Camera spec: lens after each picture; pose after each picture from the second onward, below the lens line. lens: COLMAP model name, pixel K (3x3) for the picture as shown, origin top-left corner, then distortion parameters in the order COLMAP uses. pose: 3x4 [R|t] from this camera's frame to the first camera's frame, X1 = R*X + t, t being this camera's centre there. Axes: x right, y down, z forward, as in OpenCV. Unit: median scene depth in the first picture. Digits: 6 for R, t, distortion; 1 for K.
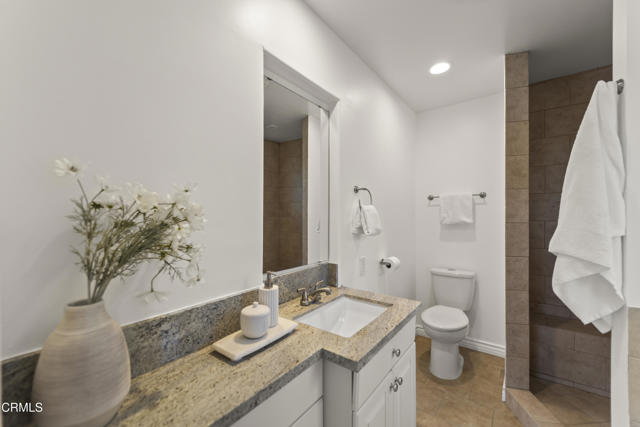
lens RADIAL K [[256.7, 0, 308.6], [0, 256.7, 215.6], [0, 0, 1]] dist [0.009891, -0.003383]
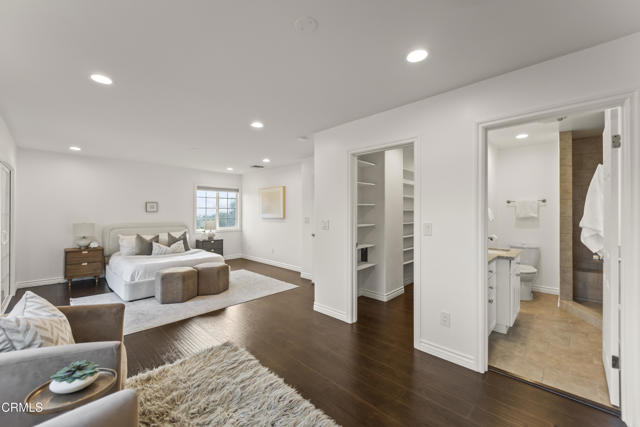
lens RADIAL K [[256.7, 0, 314.6], [0, 256.7, 209.7], [0, 0, 1]] dist [0.009891, -0.003383]
pose [[0.996164, 0.004752, -0.087377, -0.924370], [-0.005464, 0.999954, -0.007907, 0.001781], [0.087335, 0.008354, 0.996144, -1.124006]]
